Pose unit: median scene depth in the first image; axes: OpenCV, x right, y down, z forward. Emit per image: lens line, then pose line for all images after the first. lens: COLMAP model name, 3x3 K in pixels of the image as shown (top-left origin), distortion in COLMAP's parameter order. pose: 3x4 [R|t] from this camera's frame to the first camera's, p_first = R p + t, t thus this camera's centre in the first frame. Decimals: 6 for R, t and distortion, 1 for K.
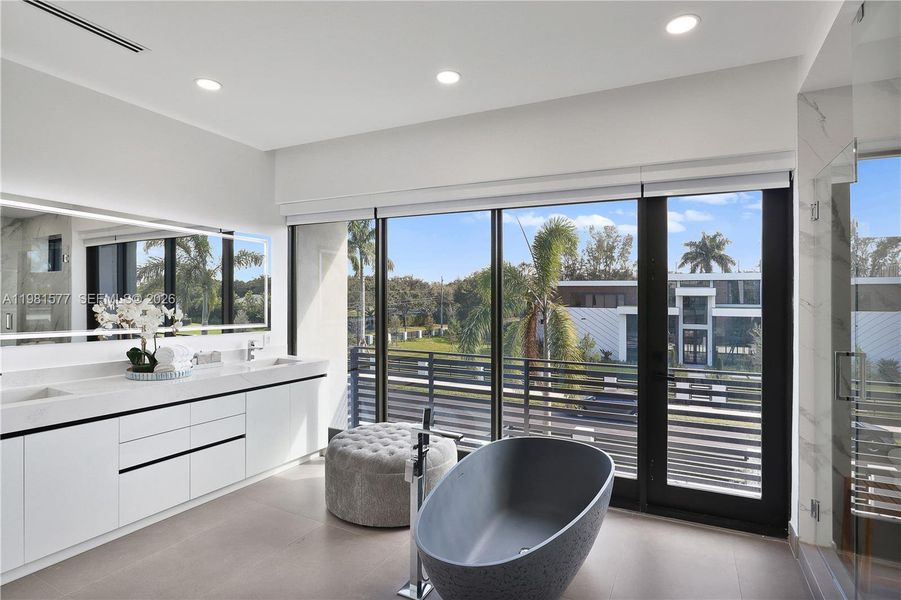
lens RADIAL K [[478.5, 0, 452.1], [0, 478.5, 278.3], [0, 0, 1]] dist [-0.019908, 0.001653]
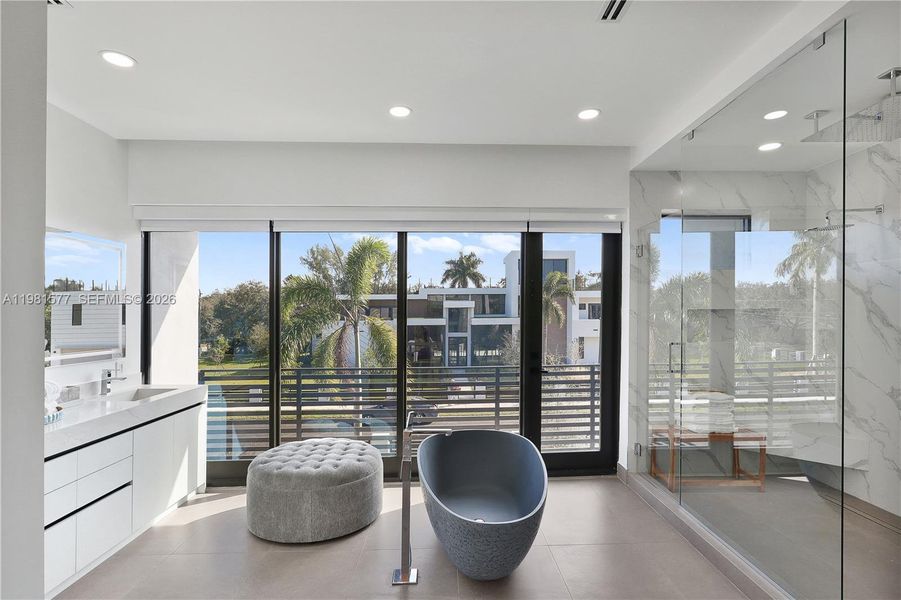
lens RADIAL K [[467.7, 0, 483.2], [0, 467.7, 297.3], [0, 0, 1]] dist [-0.010521, 0.001101]
pose [[0.858014, -0.002007, 0.513623, -0.260356], [-0.003763, 0.999941, 0.010194, -0.004954], [-0.513613, -0.010679, 0.857955, -0.014255]]
